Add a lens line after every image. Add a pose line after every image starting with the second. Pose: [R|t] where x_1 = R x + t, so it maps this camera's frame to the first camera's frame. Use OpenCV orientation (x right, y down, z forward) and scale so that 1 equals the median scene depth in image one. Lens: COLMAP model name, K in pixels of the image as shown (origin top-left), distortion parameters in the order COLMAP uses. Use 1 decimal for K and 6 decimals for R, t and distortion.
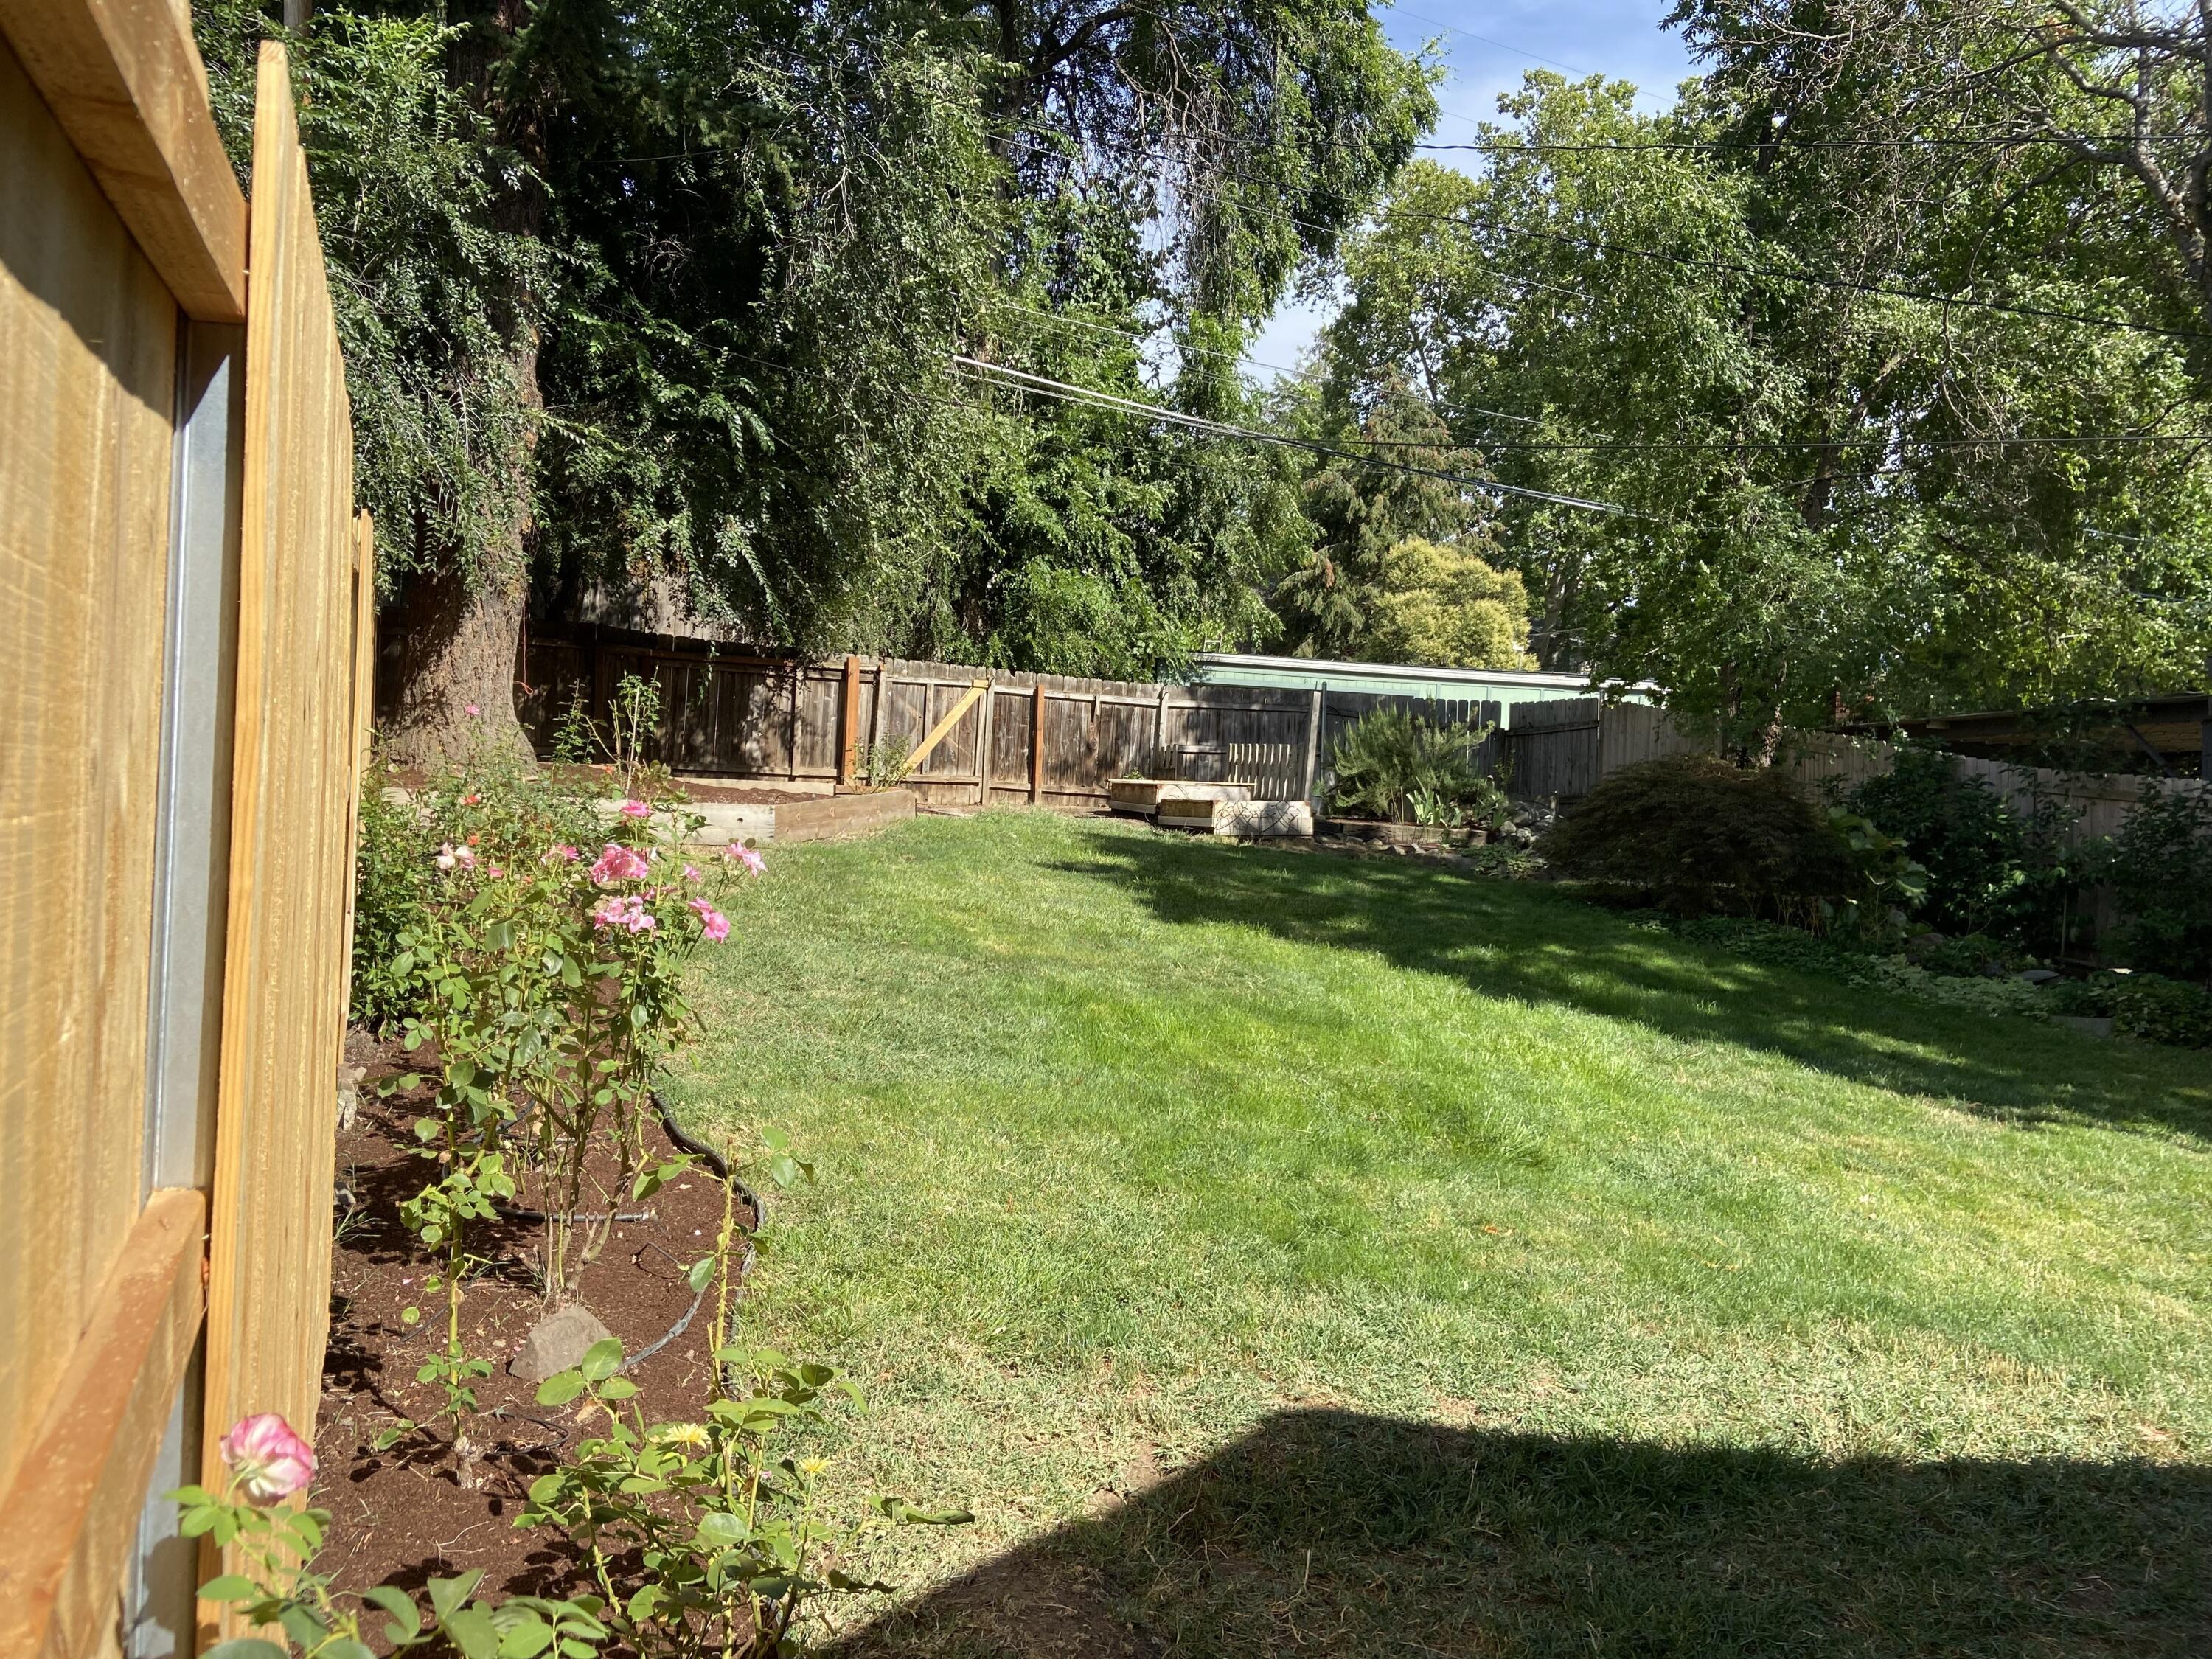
lens RADIAL K [[1670.8, 0, 1074.5], [0, 1670.8, 796.8], [0, 0, 1]] dist [0.125962, -0.159391]
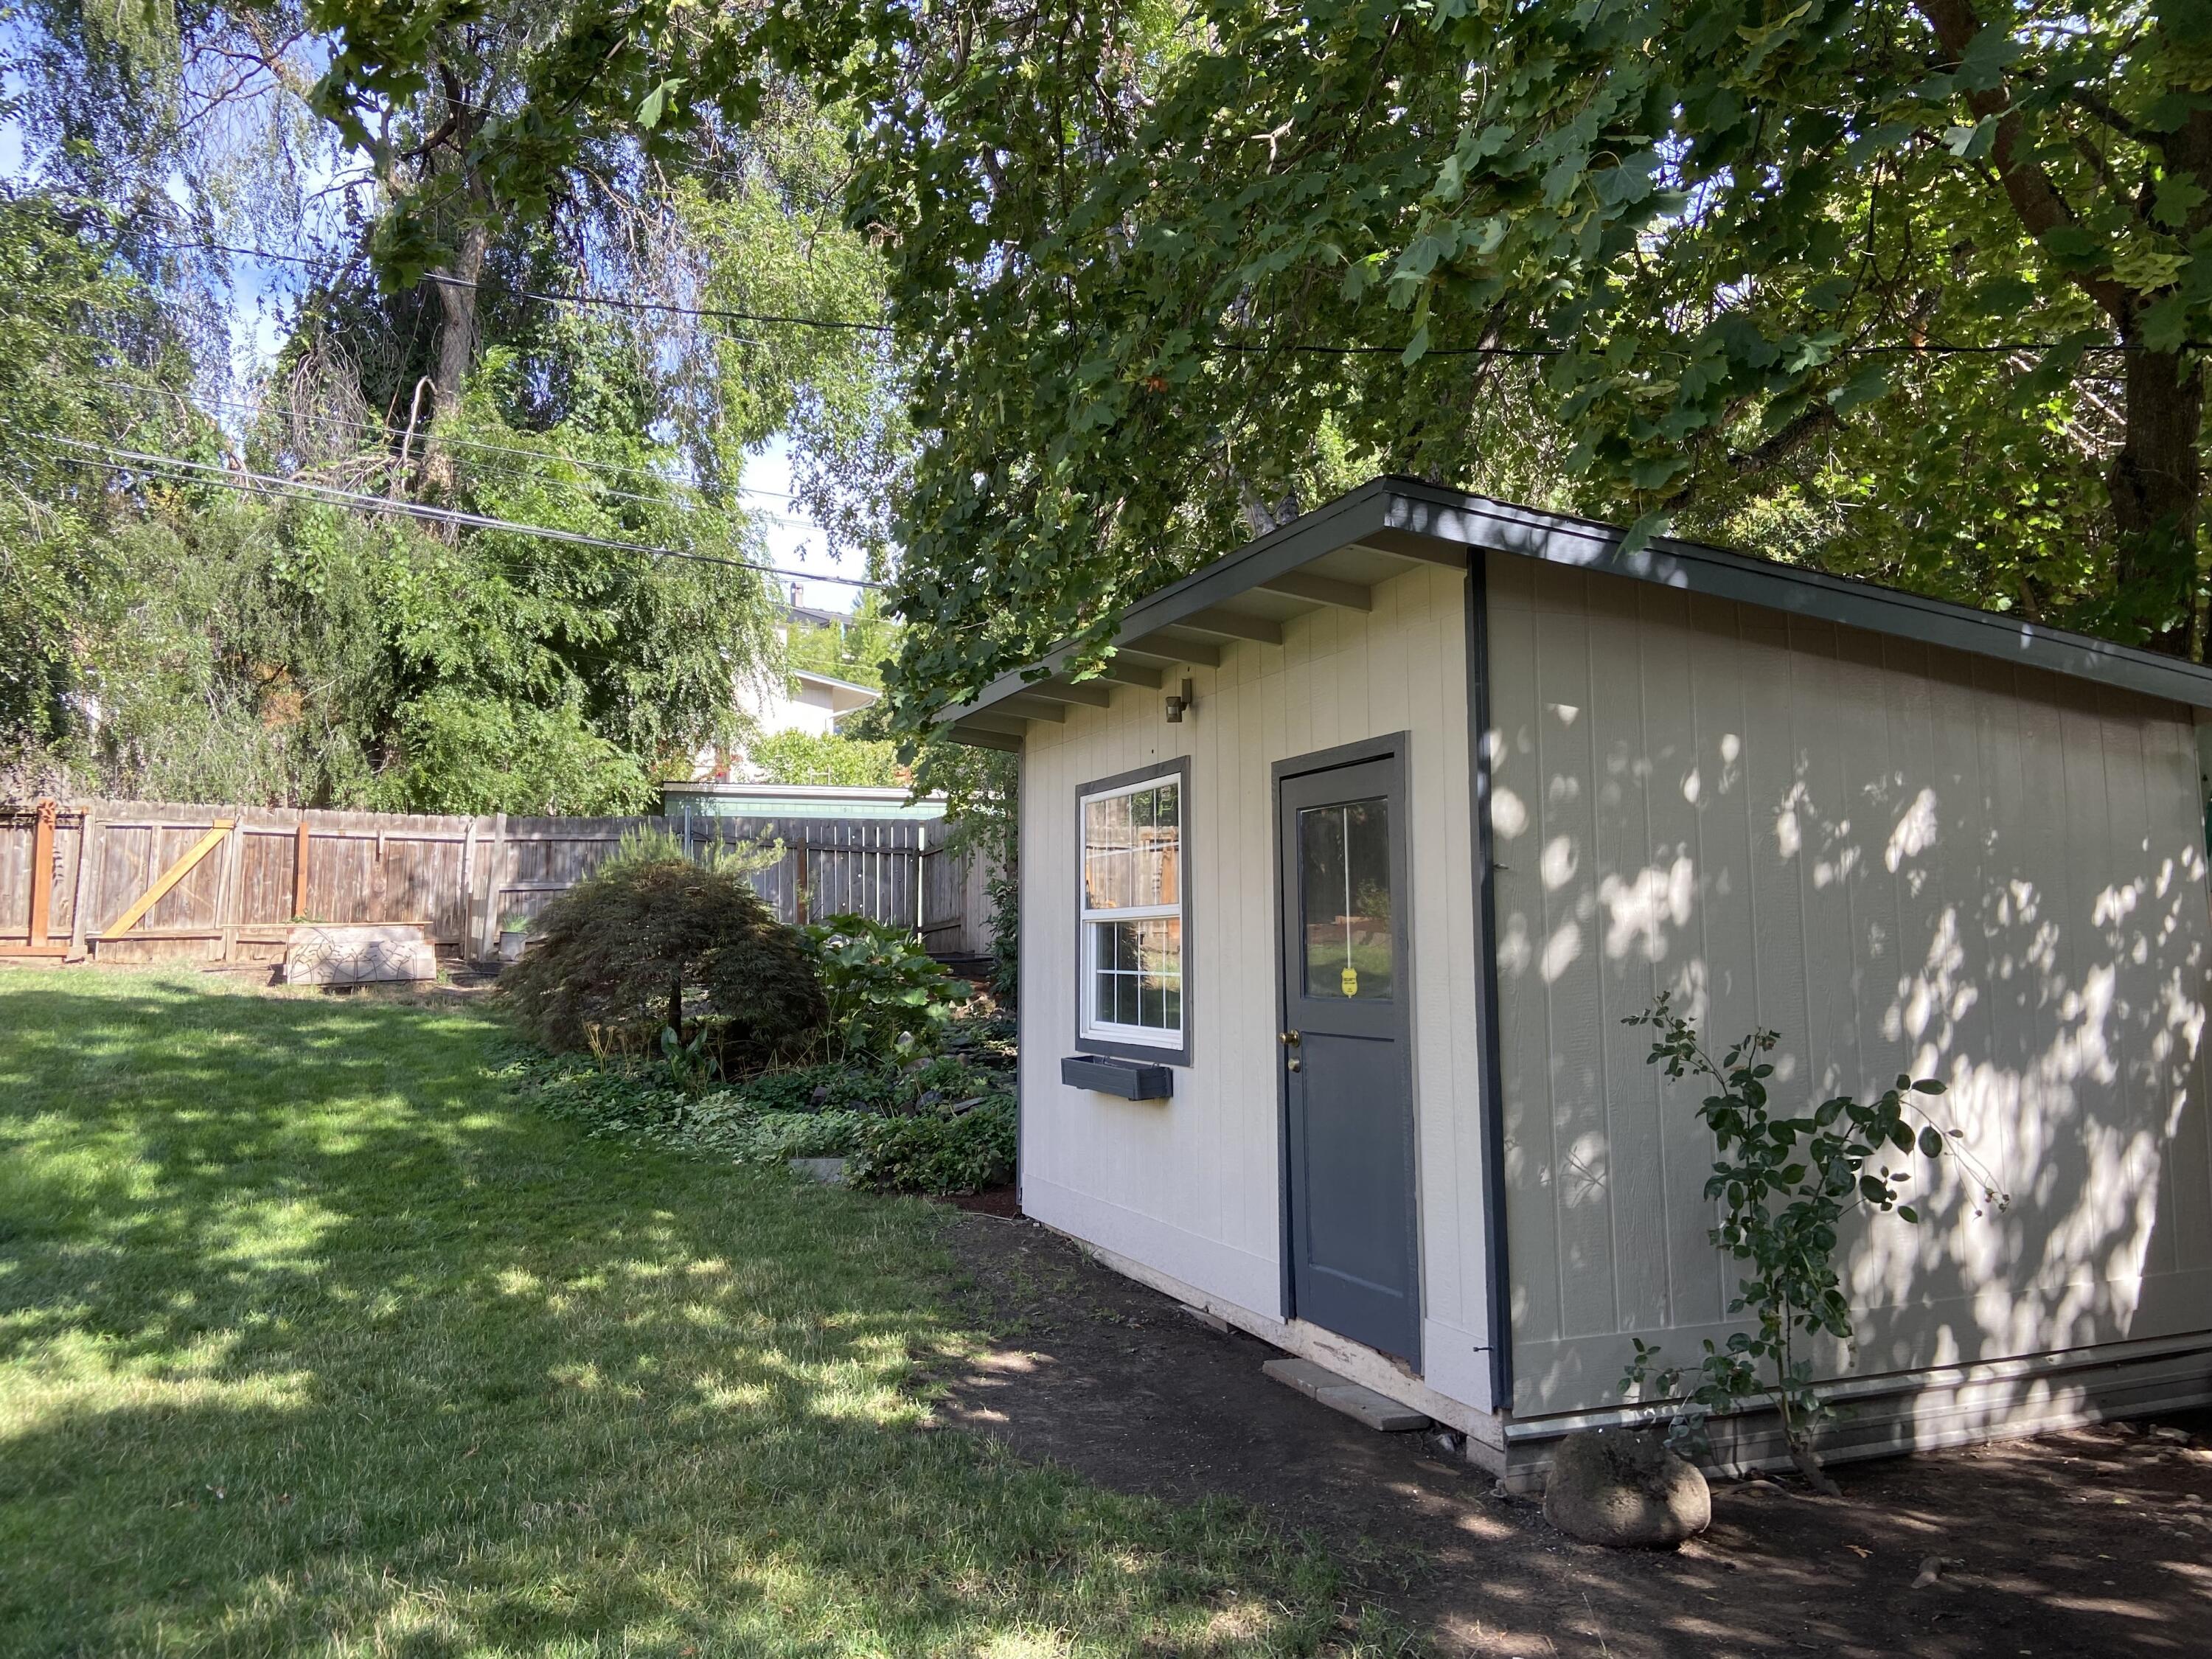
lens RADIAL K [[1670.8, 0, 1074.5], [0, 1670.8, 796.8], [0, 0, 1]] dist [0.125962, -0.159391]
pose [[0.998699, -0.046525, -0.020894, 0.408841], [0.044354, 0.994534, -0.094529, 0.023253], [0.025178, 0.093479, 0.995303, 0.115618]]
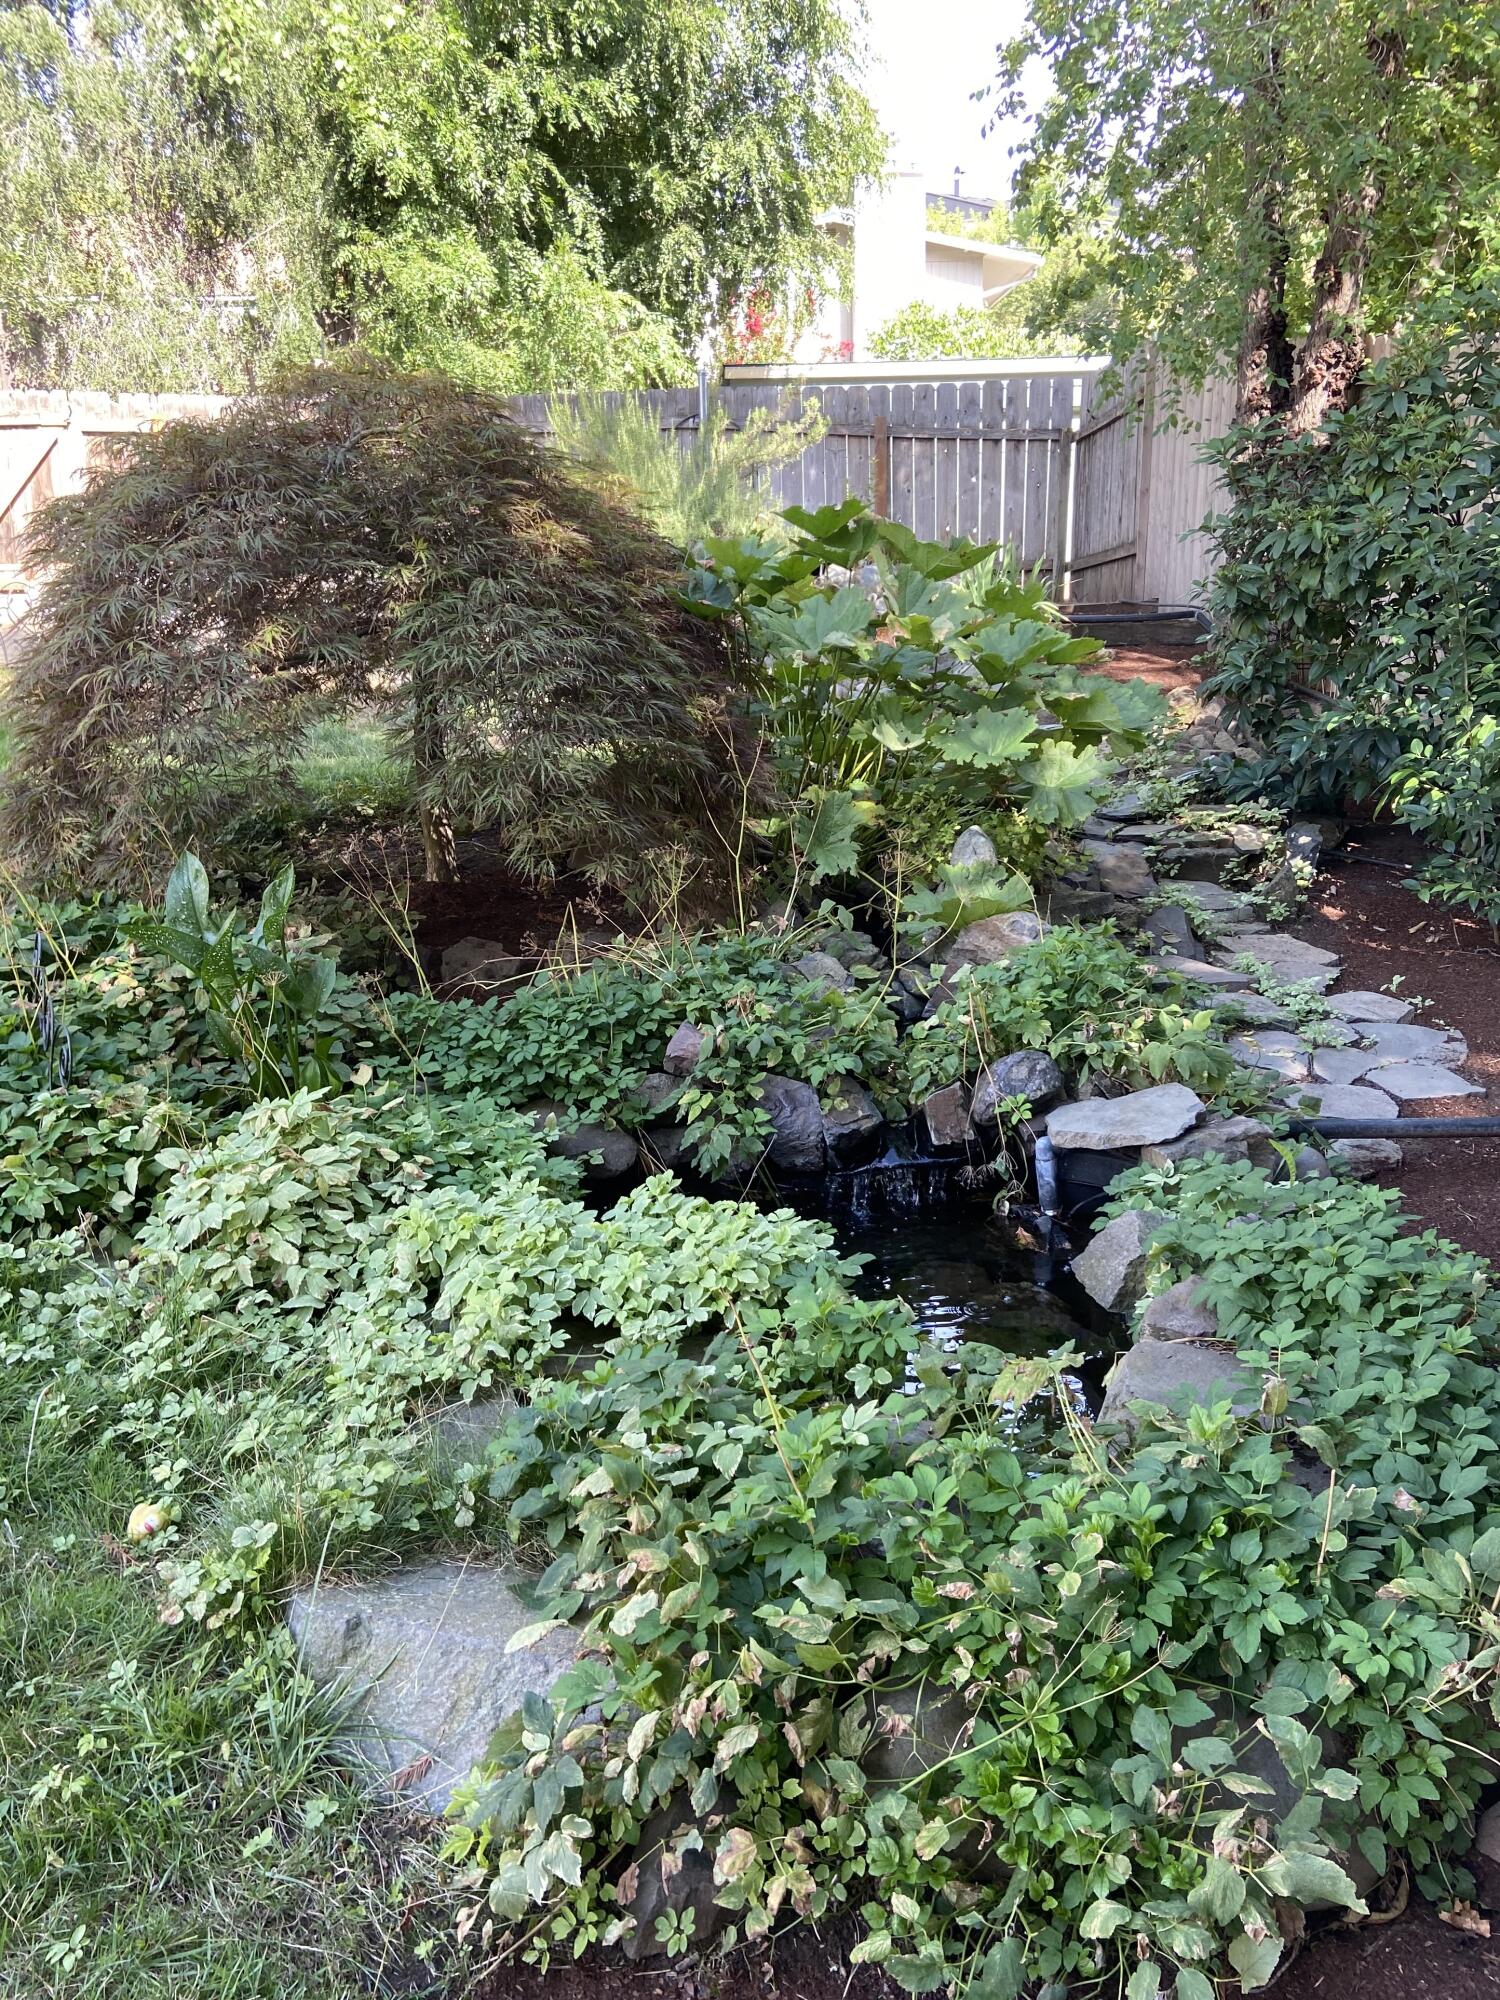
lens RADIAL K [[1538.9, 0, 713.5], [0, 1538.9, 1042.7], [0, 0, 1]] dist [0.092860, -0.107080]
pose [[0.940025, 0.034755, -0.339330, 0.371462], [0.055246, 0.966149, 0.252000, 0.021368], [0.336601, -0.255633, 0.906284, 0.501991]]
